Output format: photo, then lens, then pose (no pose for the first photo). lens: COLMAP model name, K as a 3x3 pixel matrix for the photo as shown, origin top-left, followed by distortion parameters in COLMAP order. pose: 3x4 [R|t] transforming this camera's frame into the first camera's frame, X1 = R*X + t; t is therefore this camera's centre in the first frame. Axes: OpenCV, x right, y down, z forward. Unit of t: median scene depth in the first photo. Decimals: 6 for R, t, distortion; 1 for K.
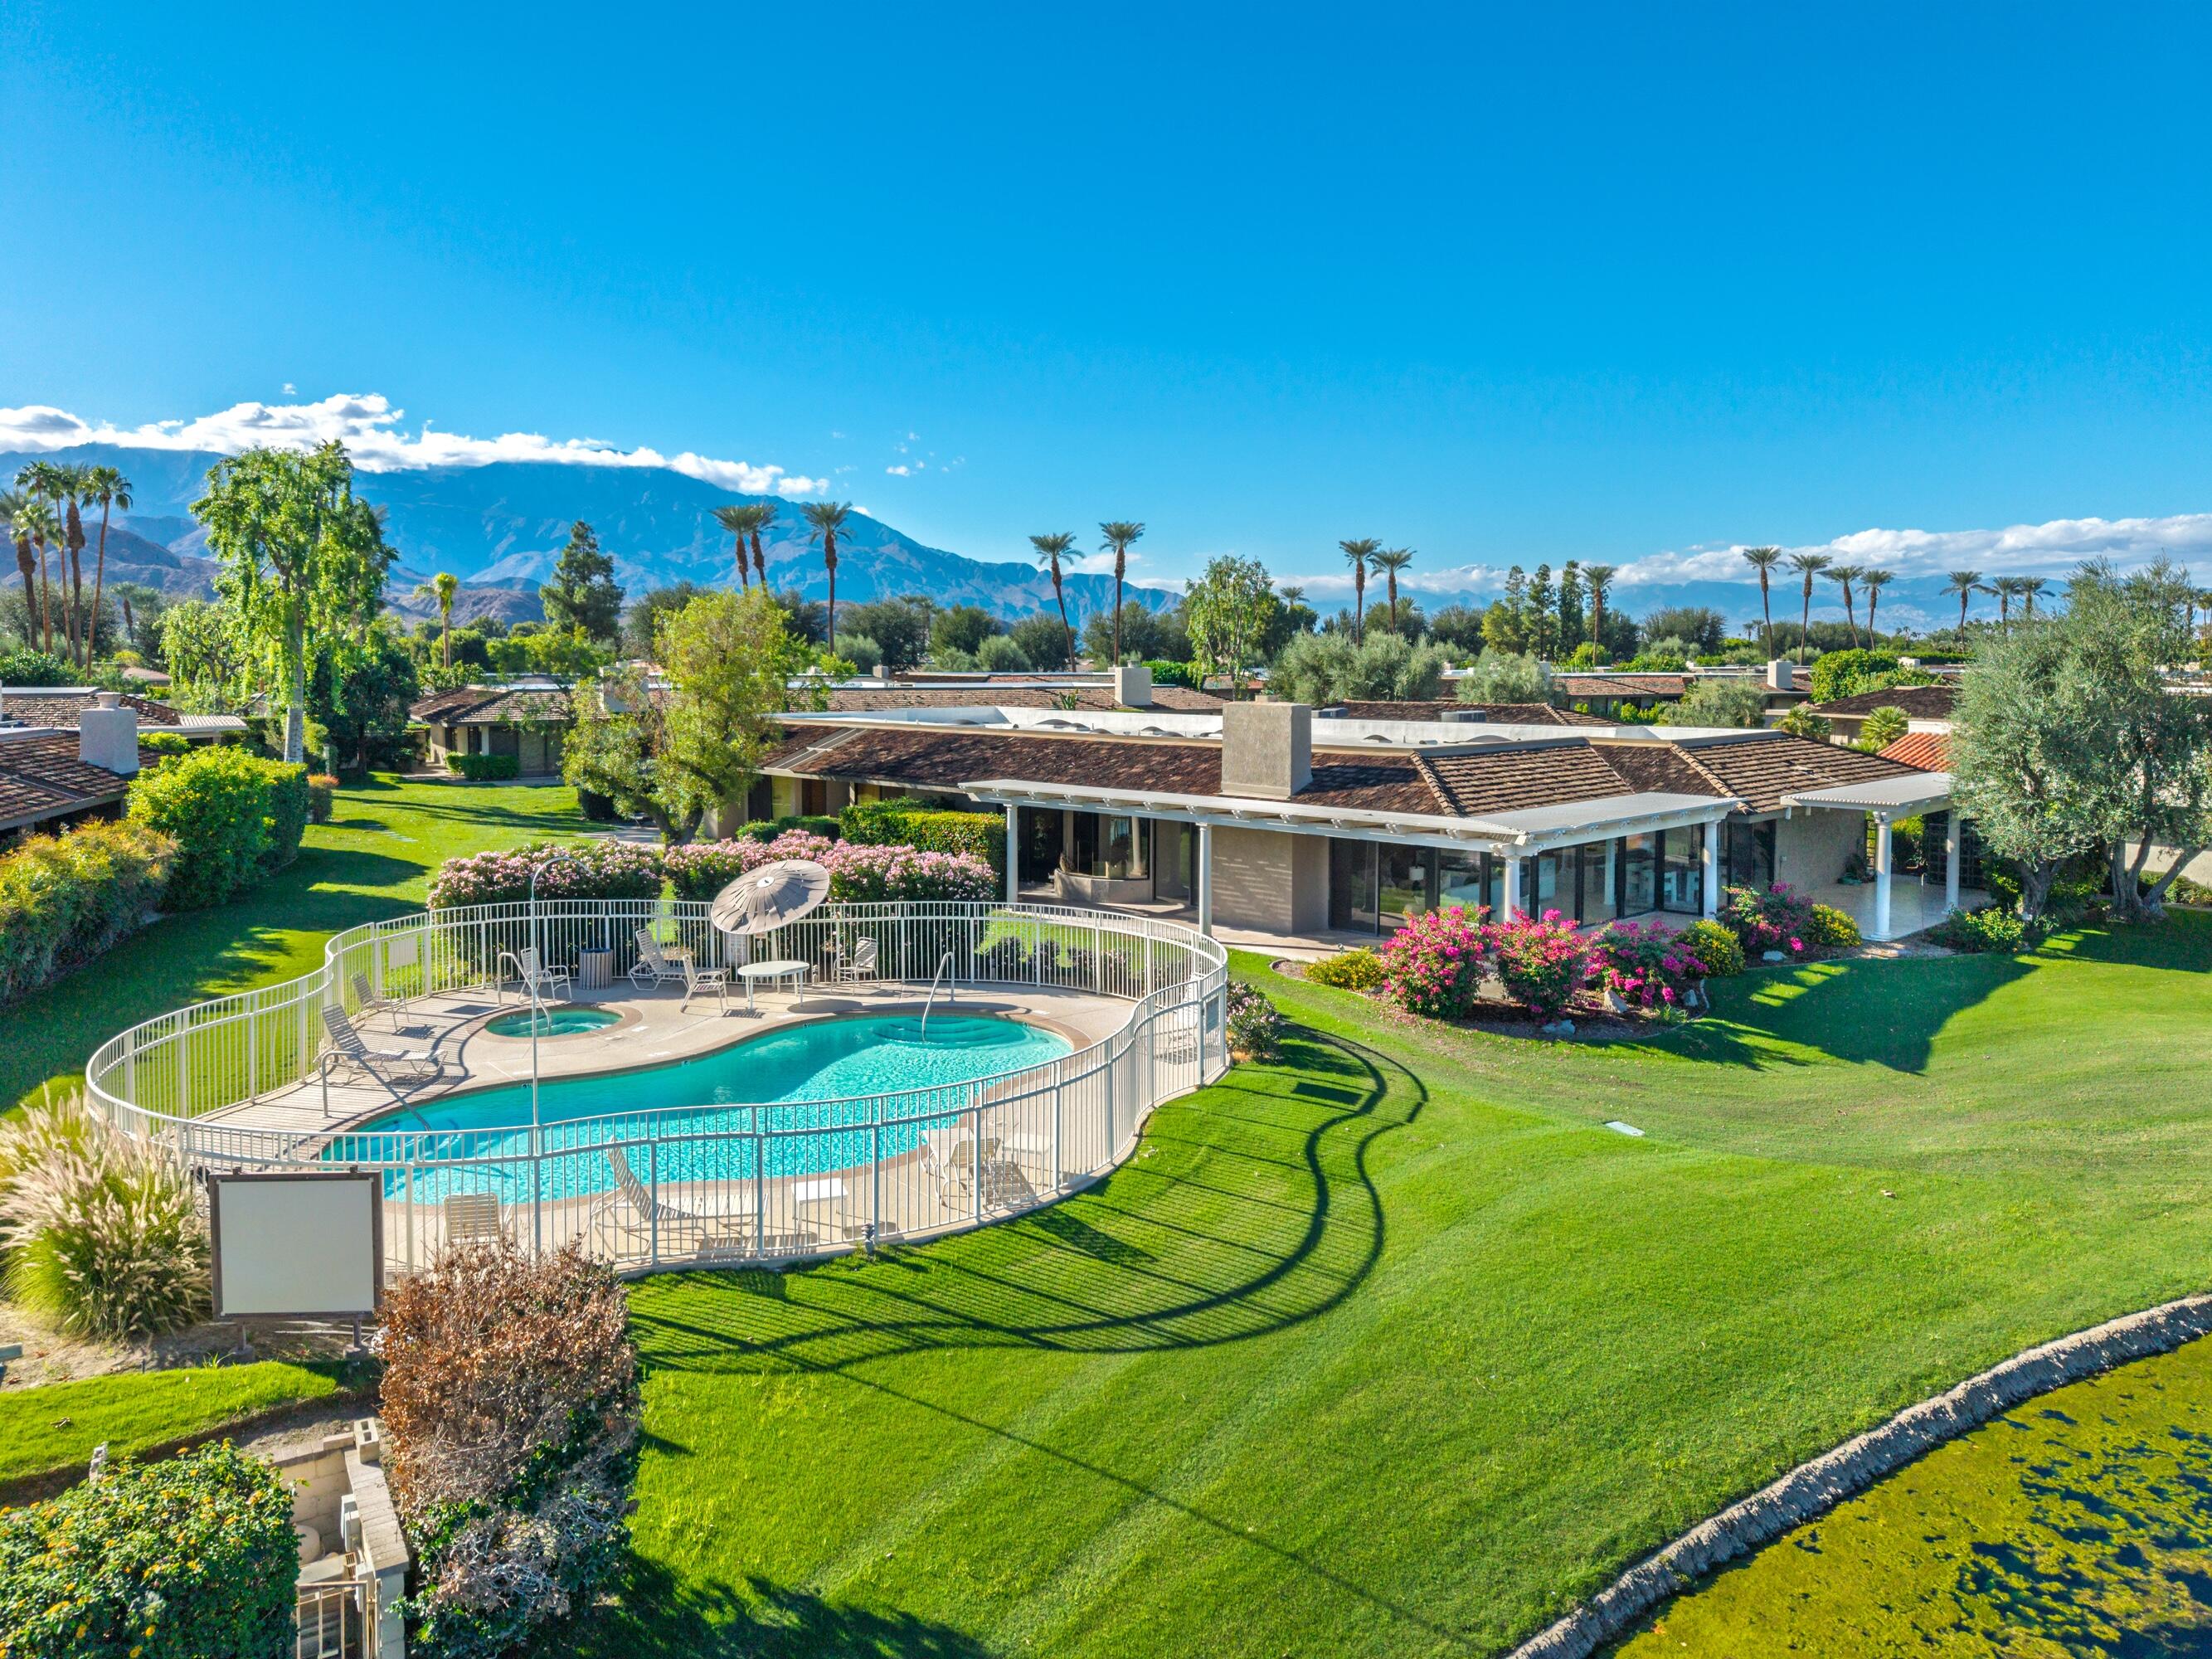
lens RADIAL K [[1546.5, 0, 1102.1], [0, 1546.5, 778.6], [0, 0, 1]] dist [0.032073, -0.007517]
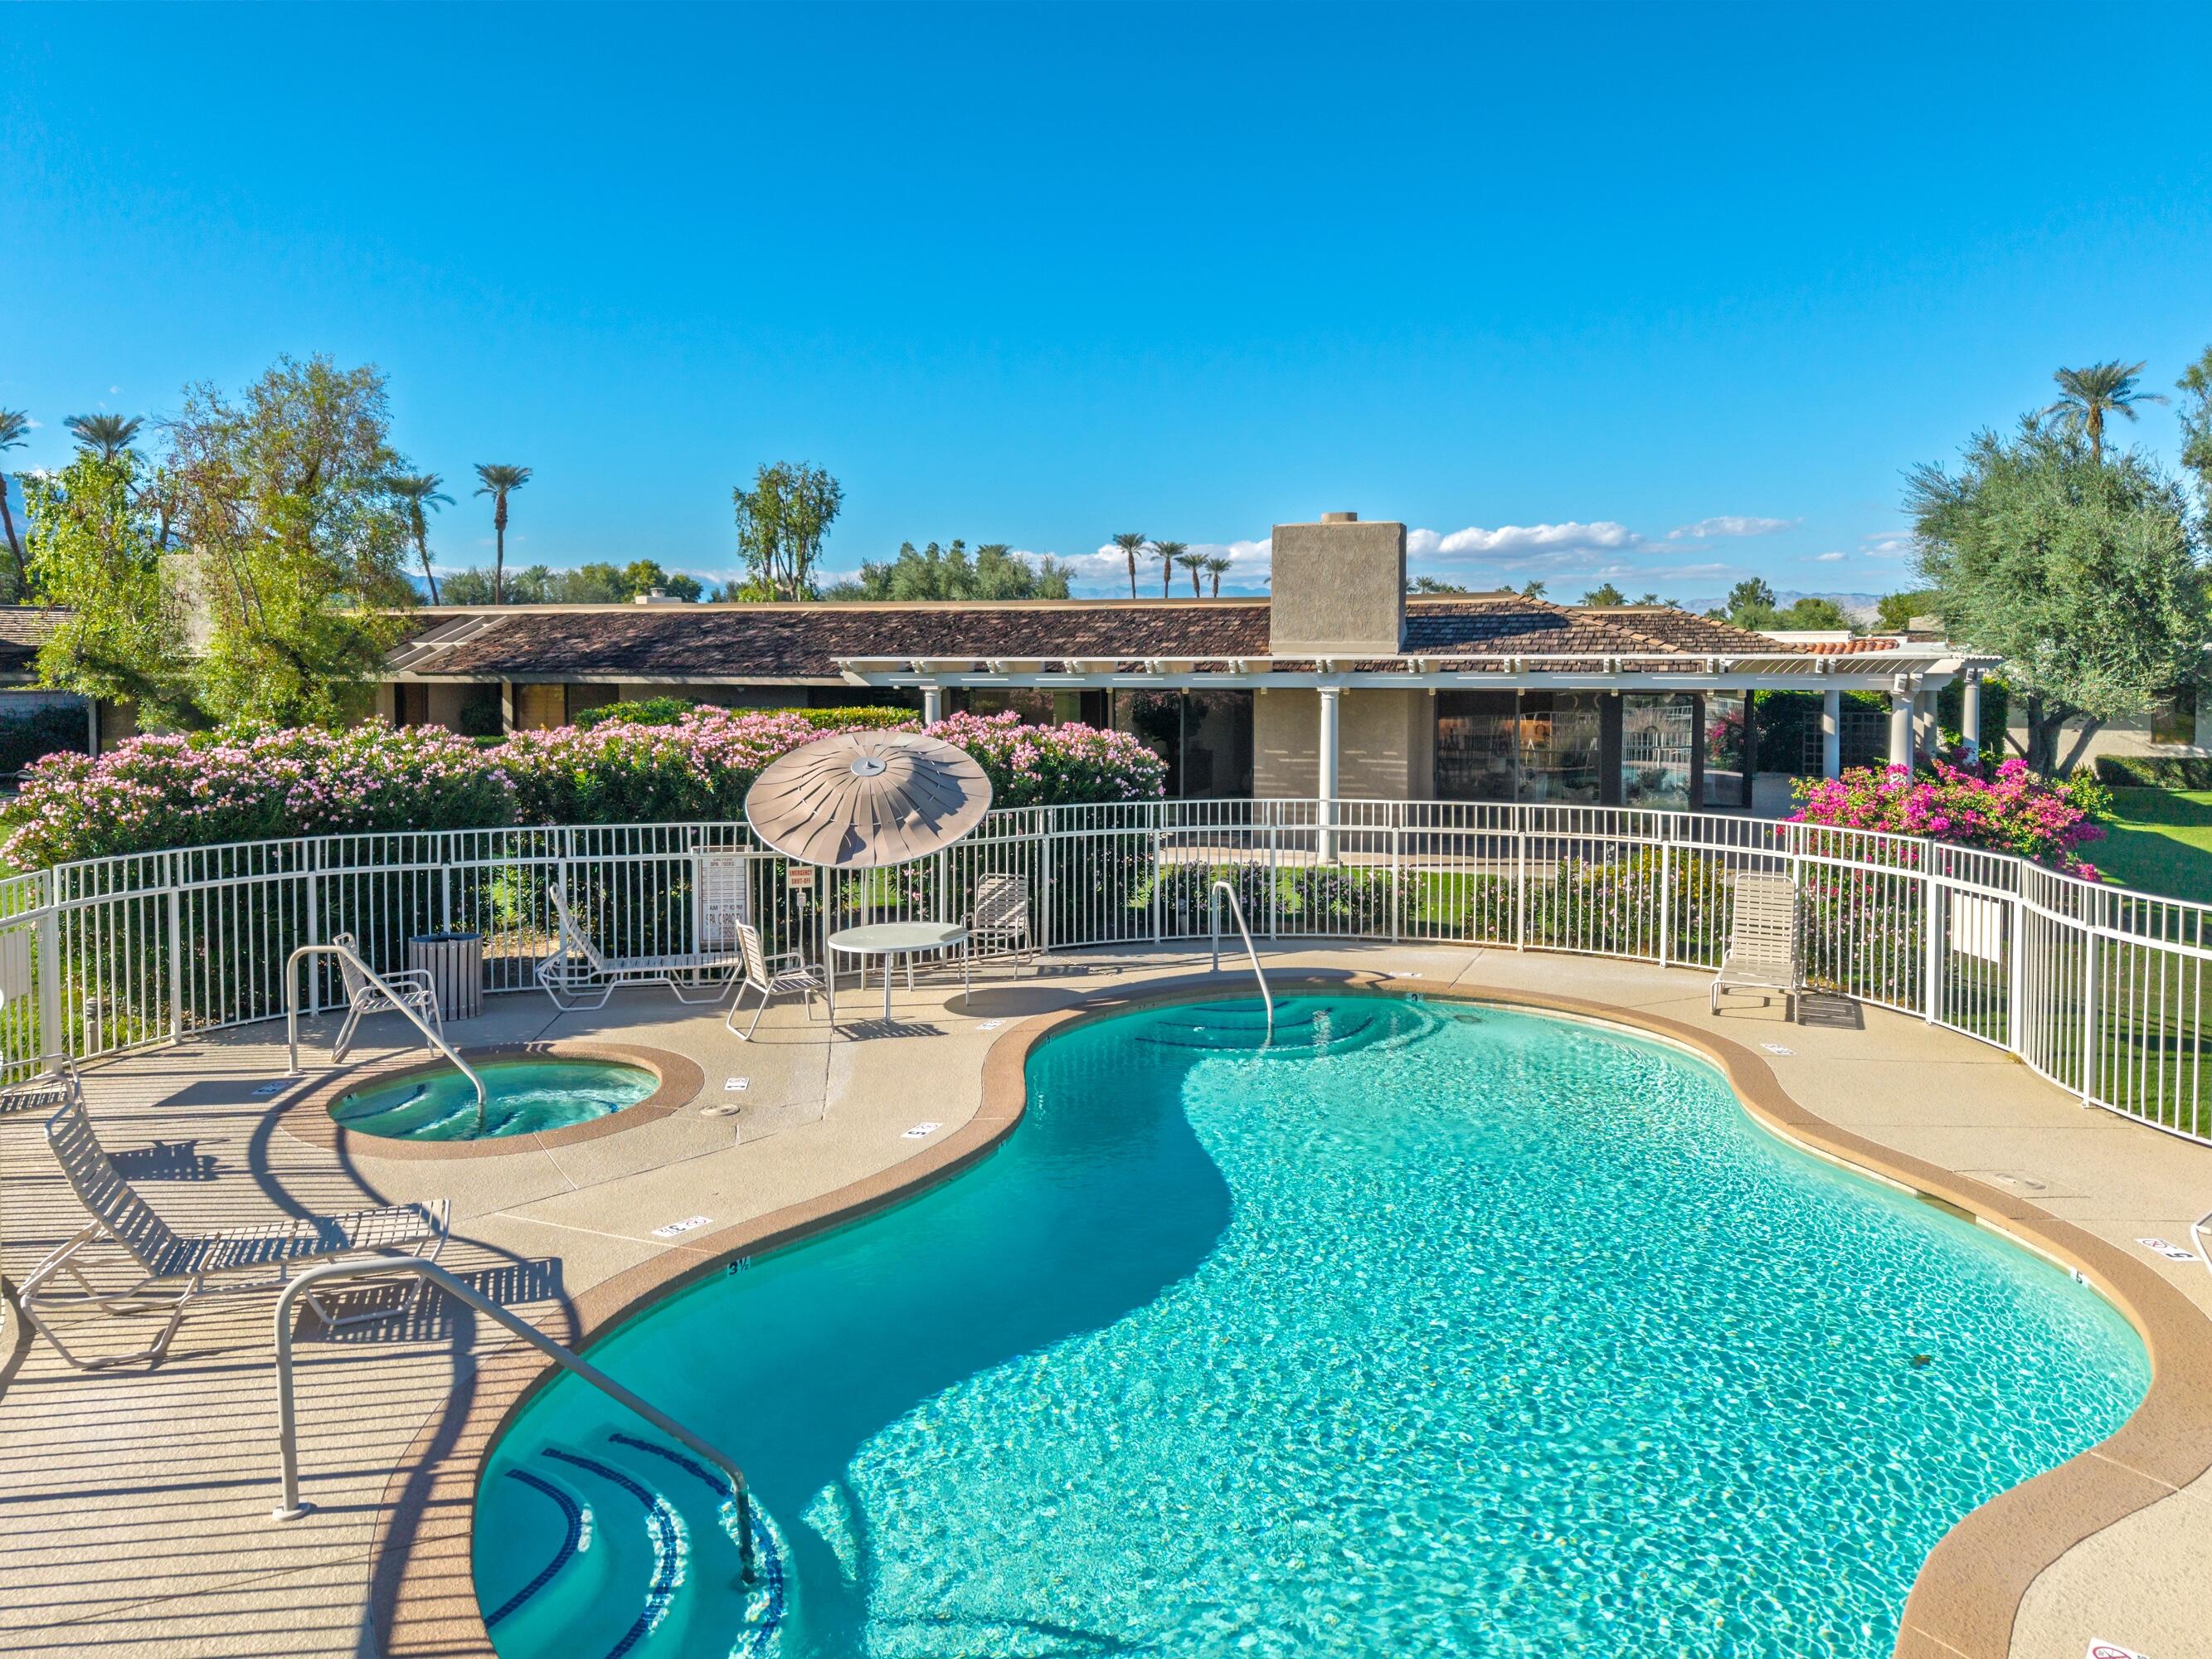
lens RADIAL K [[1546.5, 0, 1102.1], [0, 1546.5, 778.6], [0, 0, 1]] dist [0.032073, -0.007517]
pose [[0.905430, -0.033524, 0.423170, -0.314940], [0.032827, 0.999421, 0.008936, 0.059813], [-0.423225, 0.005800, 0.906006, 0.449702]]
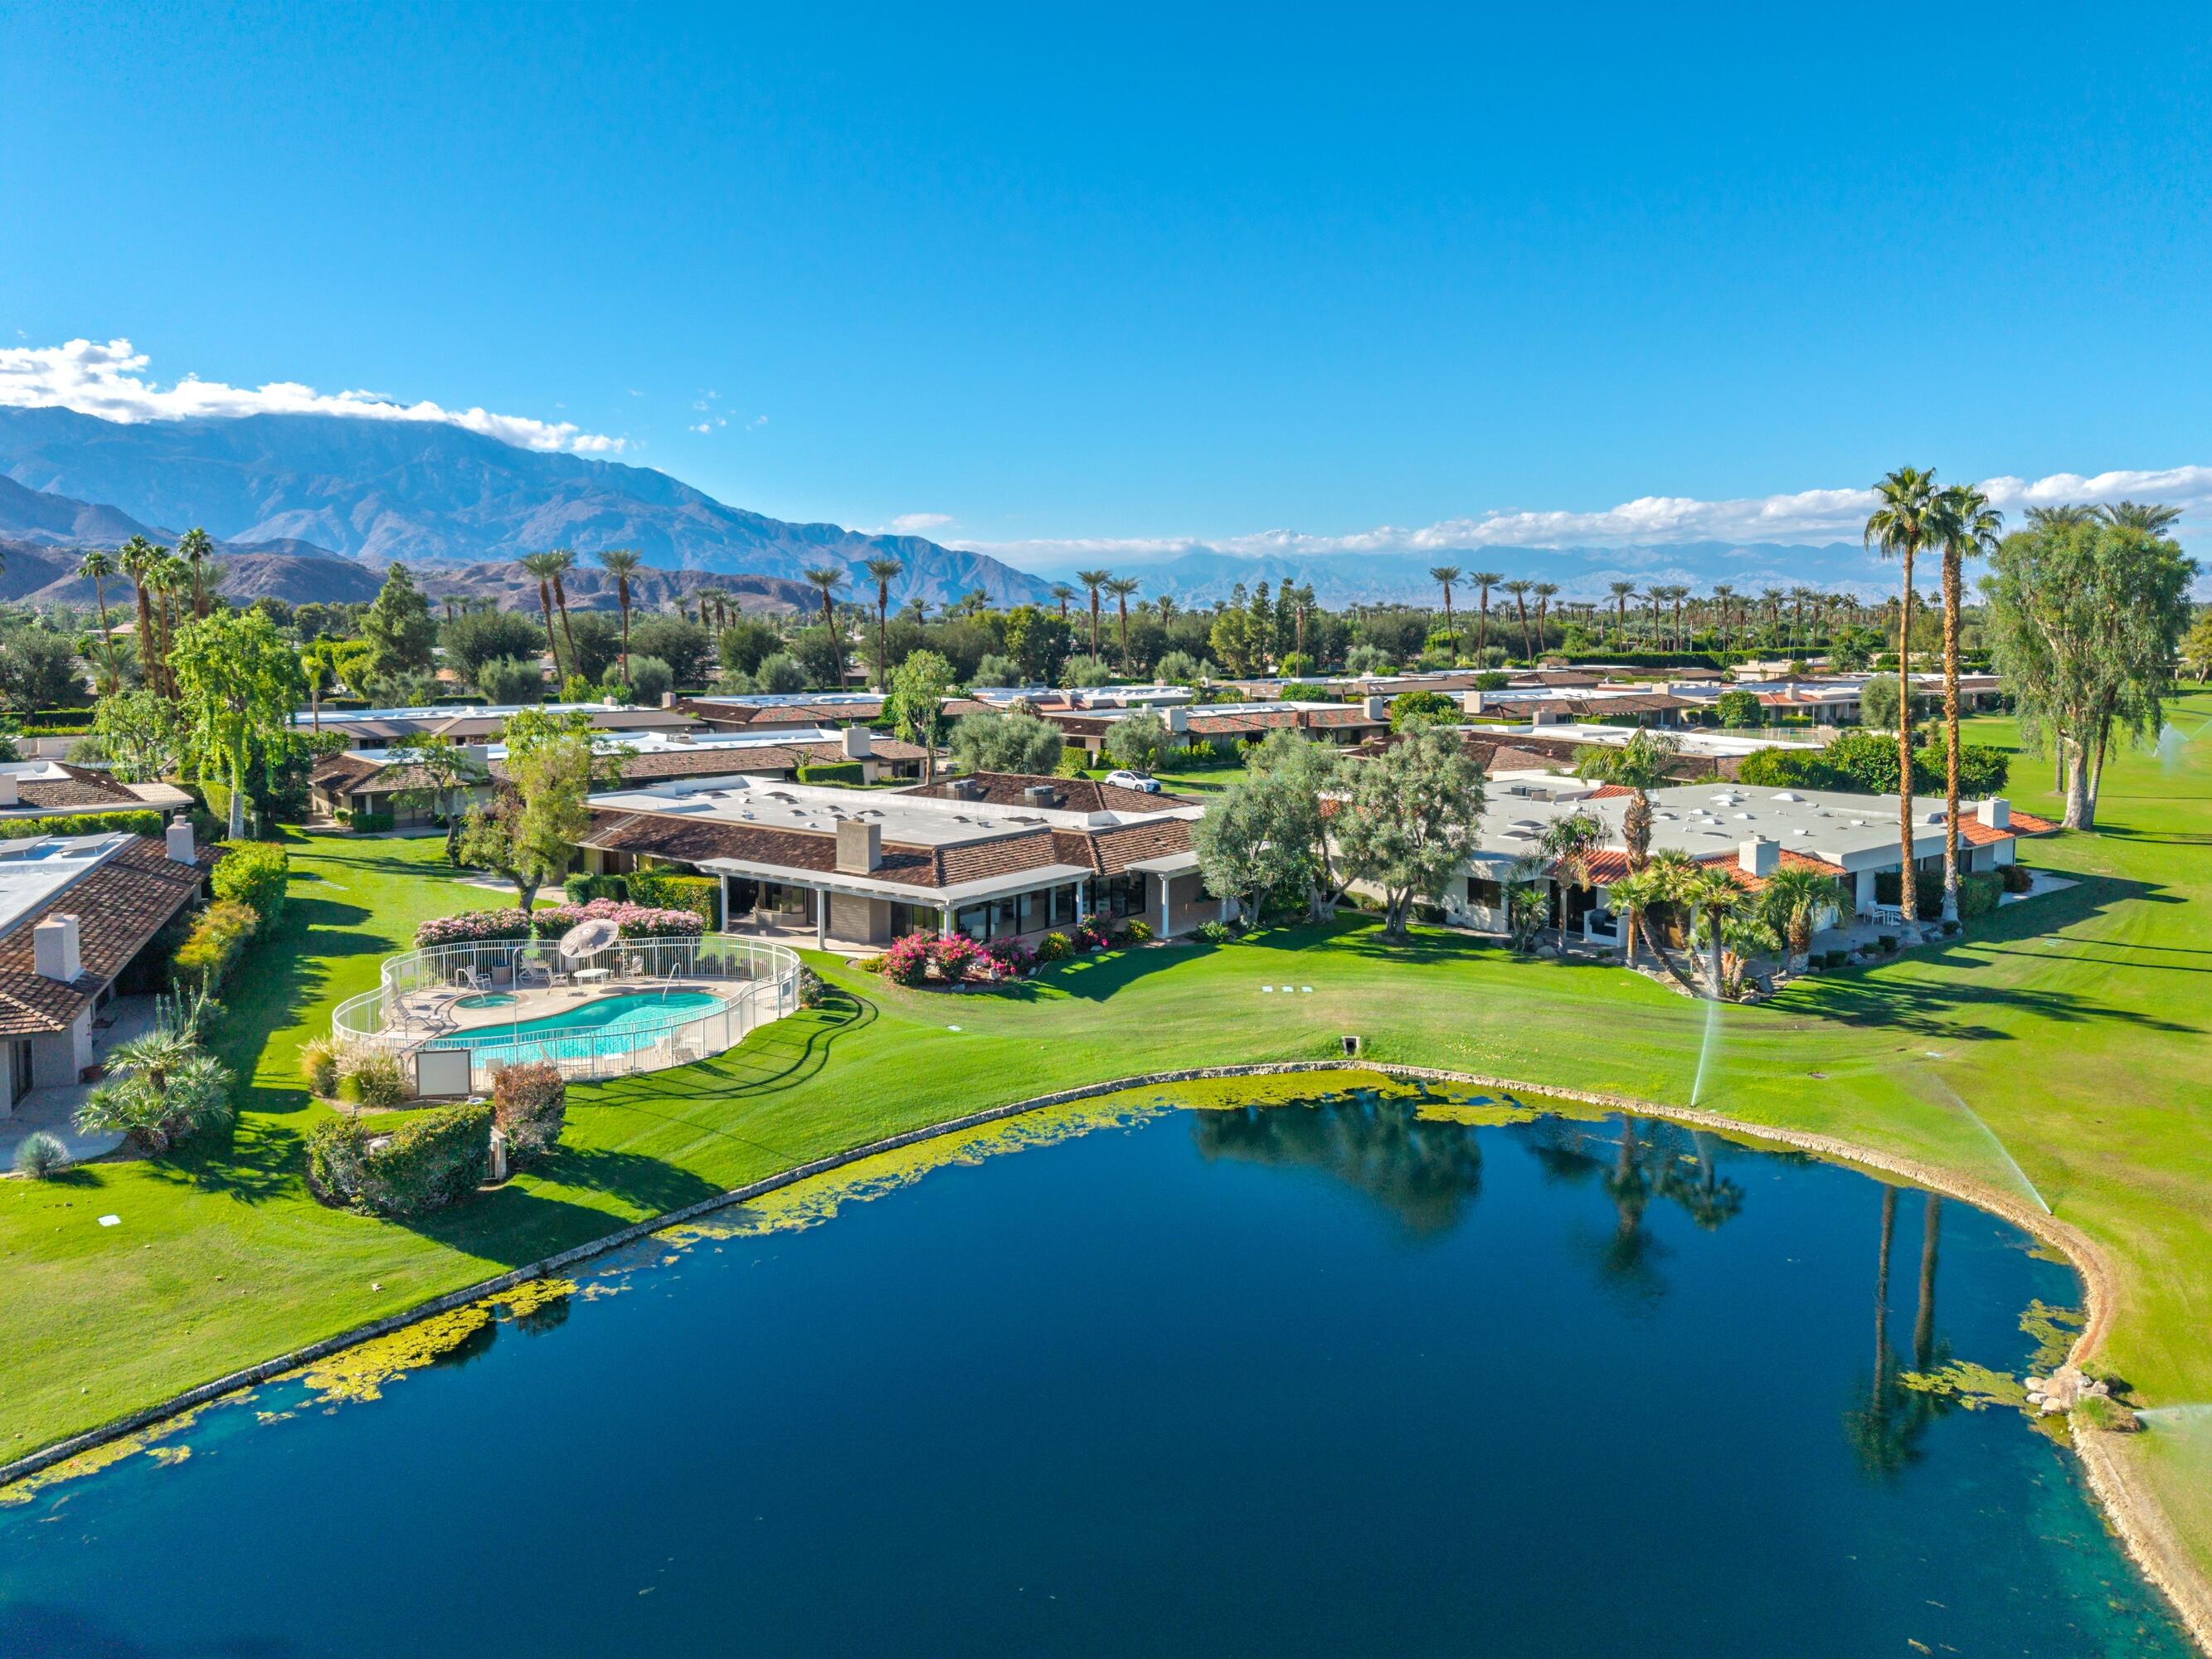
lens RADIAL K [[1546.5, 0, 1102.1], [0, 1546.5, 778.6], [0, 0, 1]] dist [0.032073, -0.007517]
pose [[0.992830, -0.015141, 0.118574, 0.201294], [0.012331, 0.999626, 0.024399, -0.160813], [-0.118899, -0.022762, 0.992645, -1.025564]]
